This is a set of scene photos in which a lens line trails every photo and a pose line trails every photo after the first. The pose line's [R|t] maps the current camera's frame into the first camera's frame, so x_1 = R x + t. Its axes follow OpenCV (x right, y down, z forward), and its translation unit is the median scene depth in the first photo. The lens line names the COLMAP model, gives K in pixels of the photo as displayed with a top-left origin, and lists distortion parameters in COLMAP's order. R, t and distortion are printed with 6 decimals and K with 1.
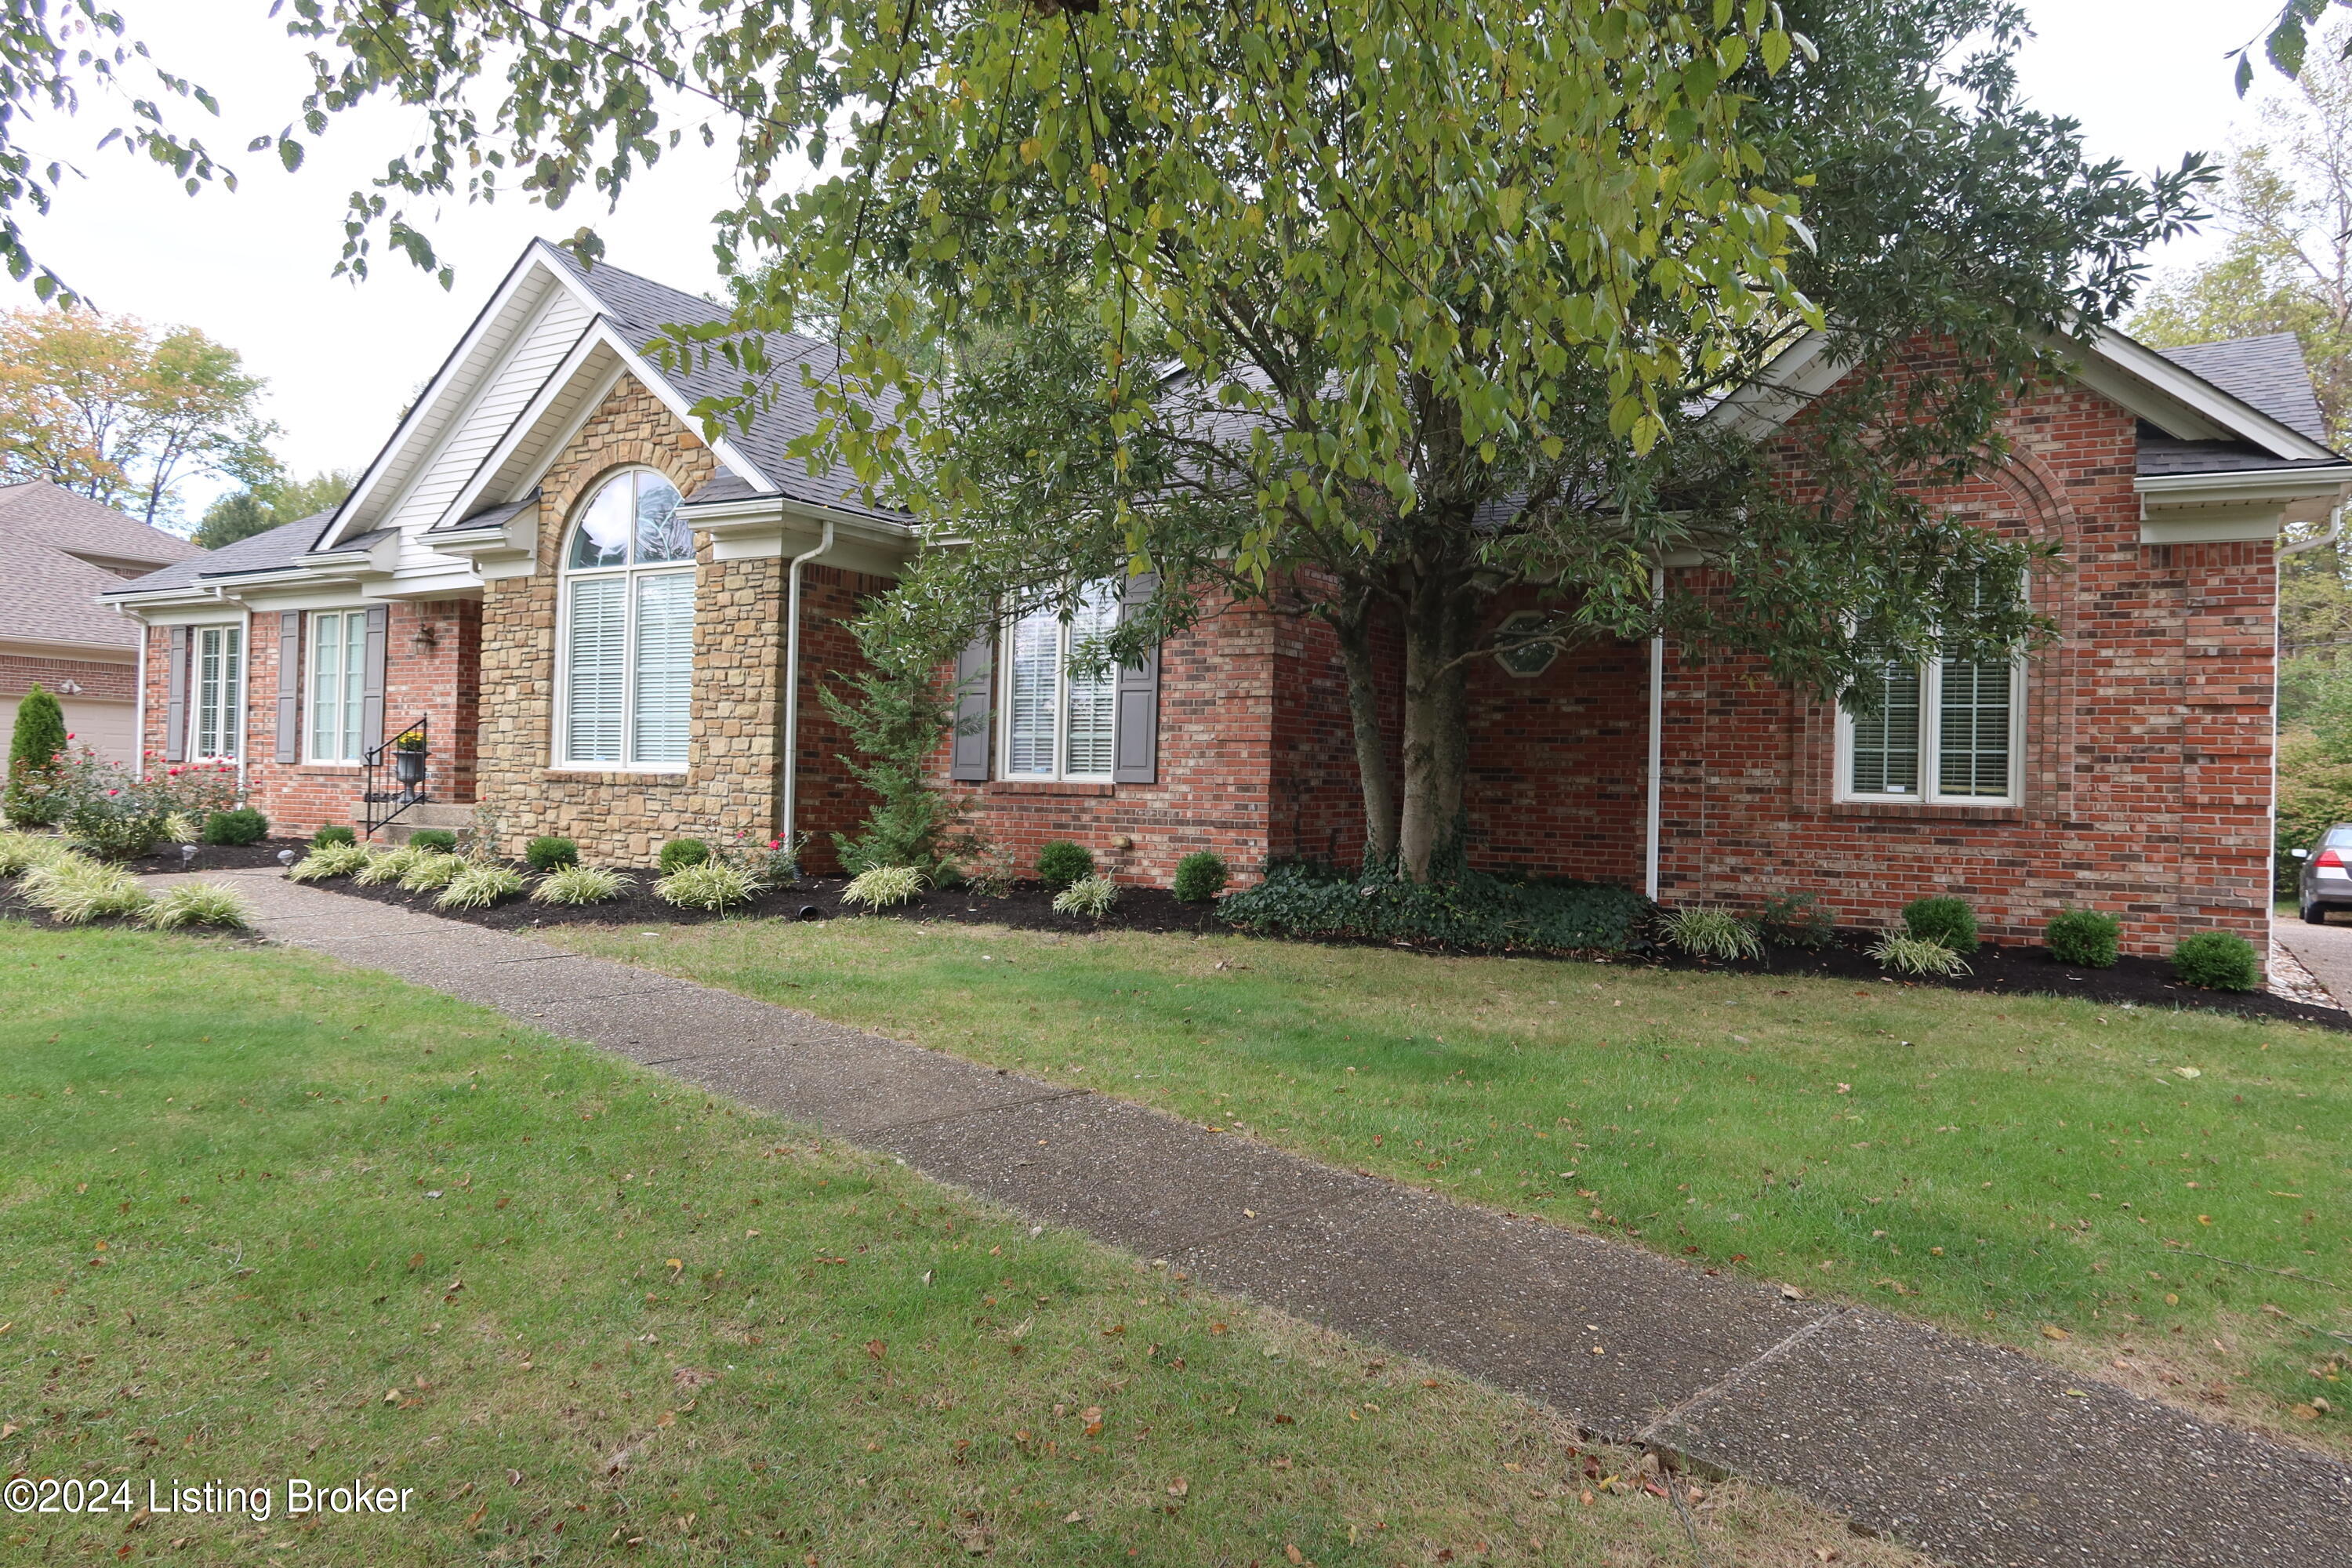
lens RADIAL K [[1624.1, 0, 1168.9], [0, 1624.1, 775.5], [0, 0, 1]] dist [-0.021644, 0.004031]
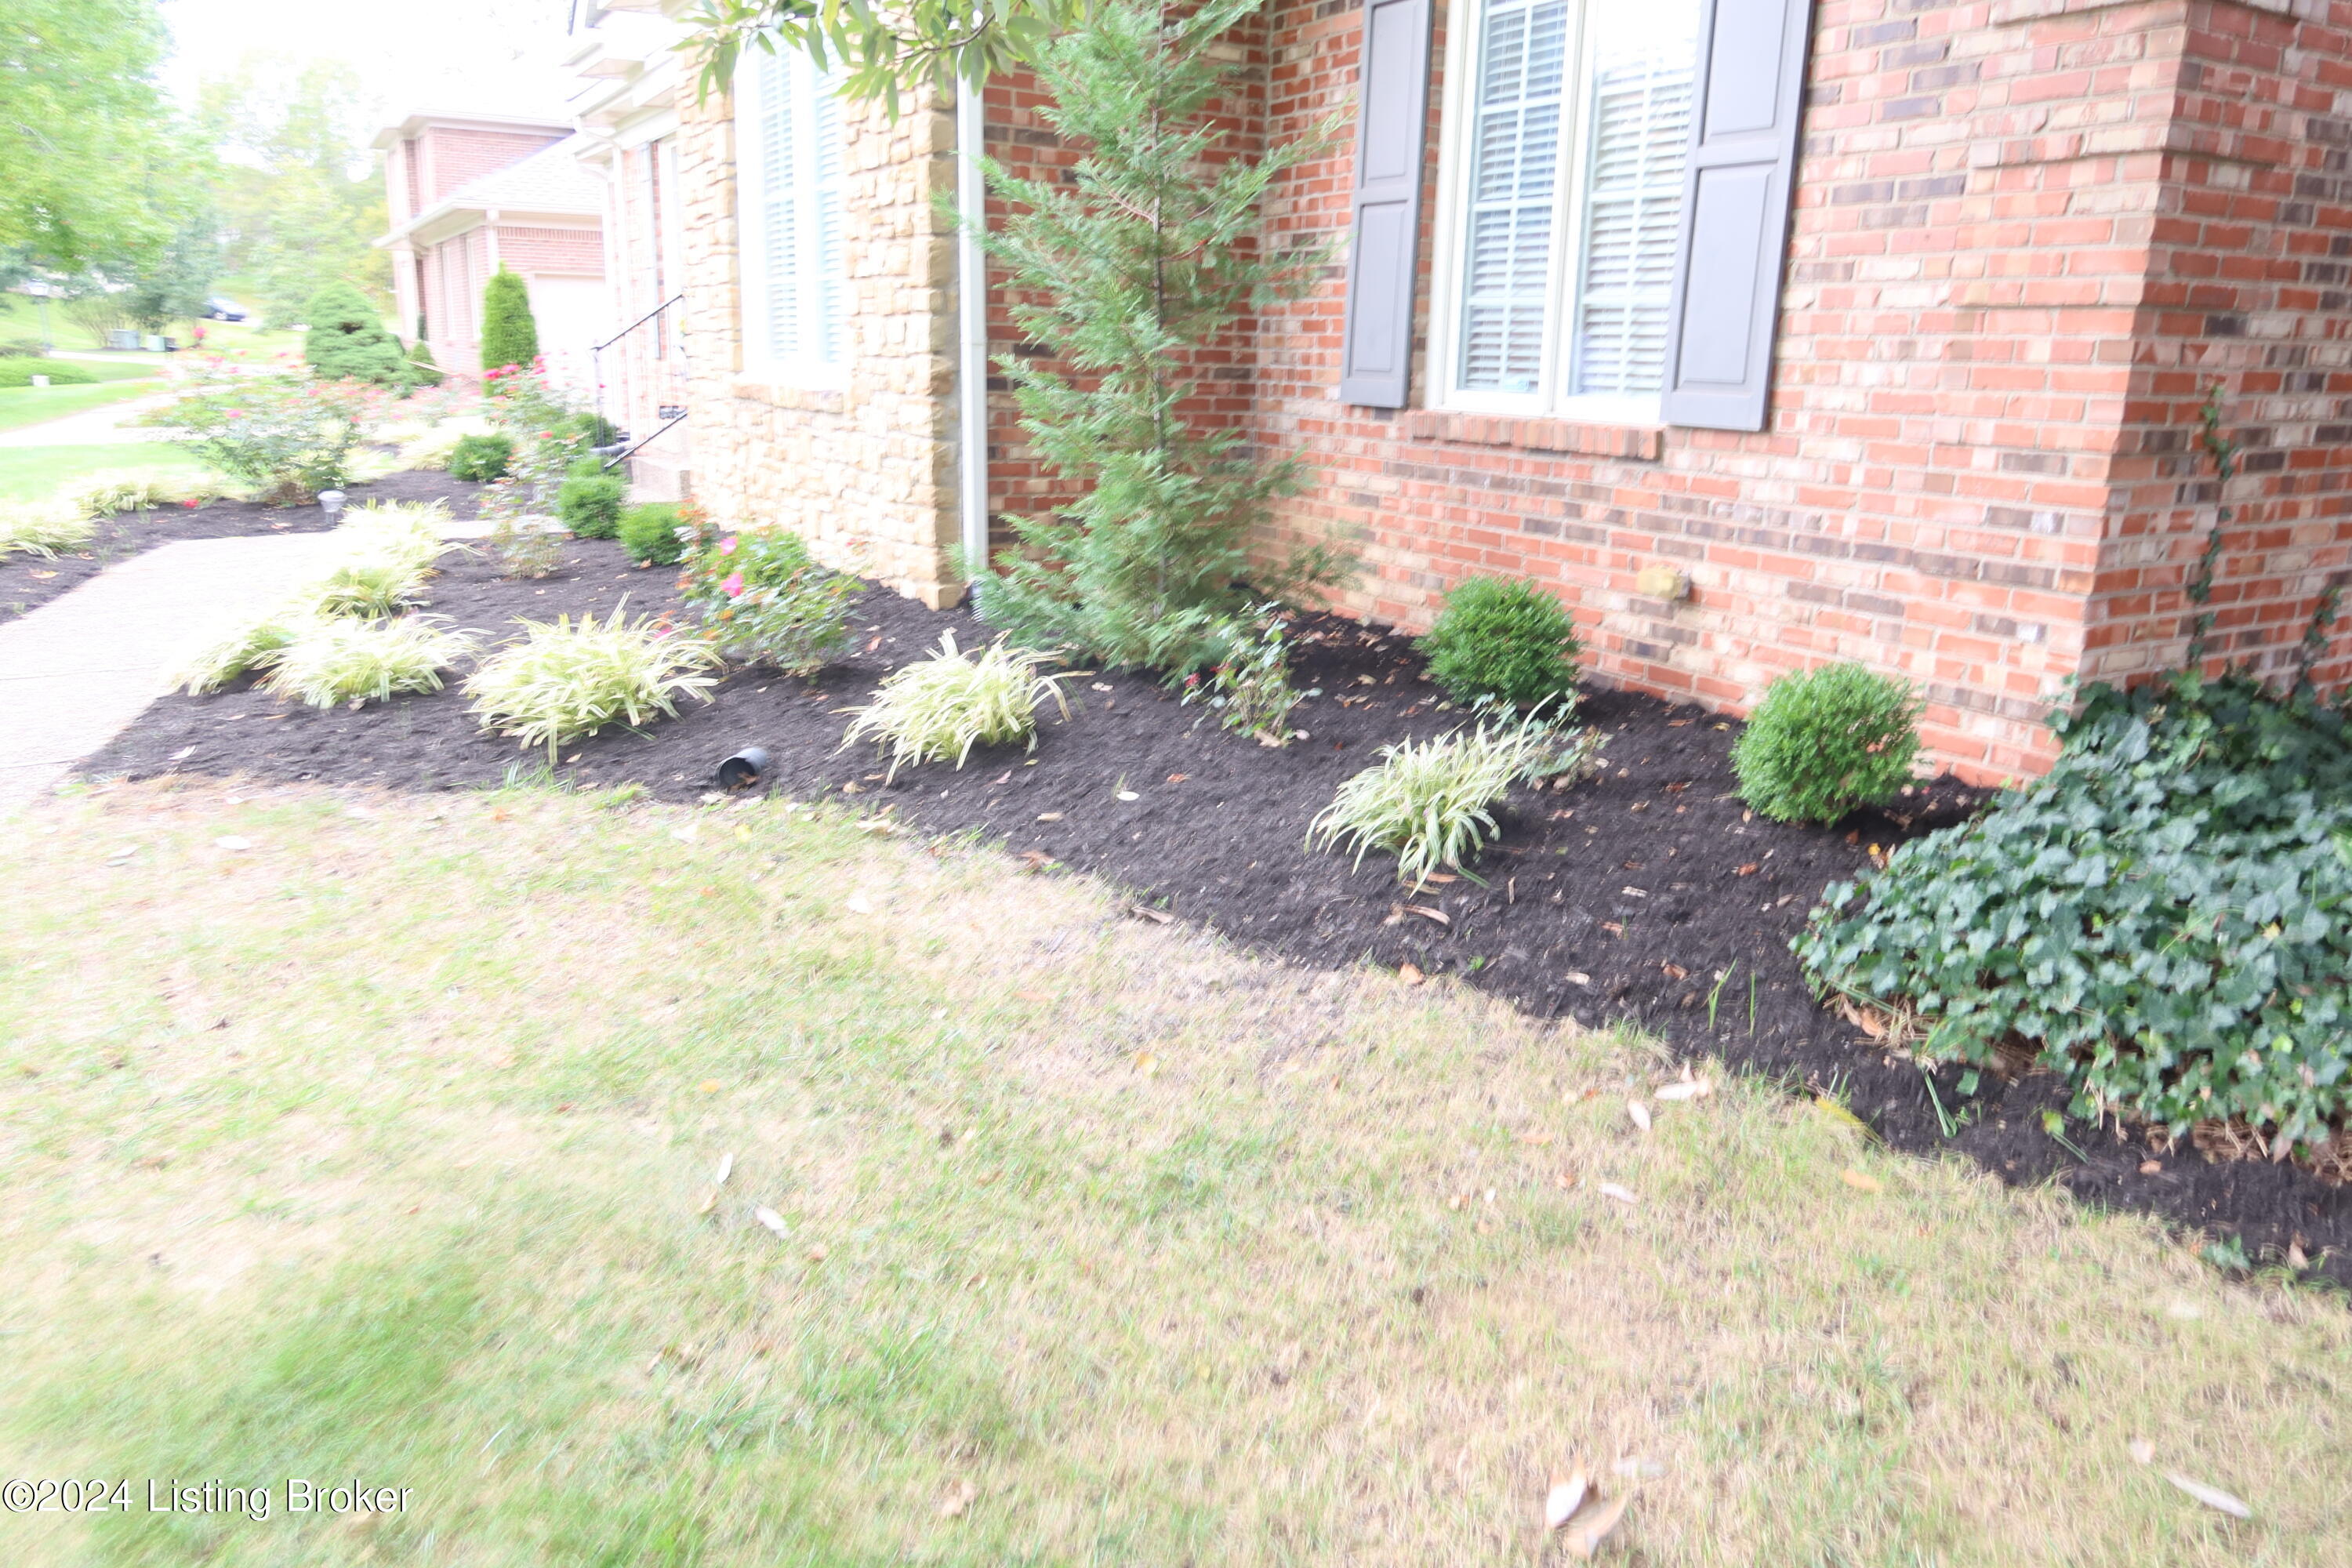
lens RADIAL K [[1624.1, 0, 1168.9], [0, 1624.1, 775.5], [0, 0, 1]] dist [-0.021644, 0.004031]
pose [[0.877329, 0.115704, -0.465733, 0.051896], [0.007588, 0.967033, 0.254539, -0.013820], [0.479830, -0.226848, 0.847527, 0.615082]]
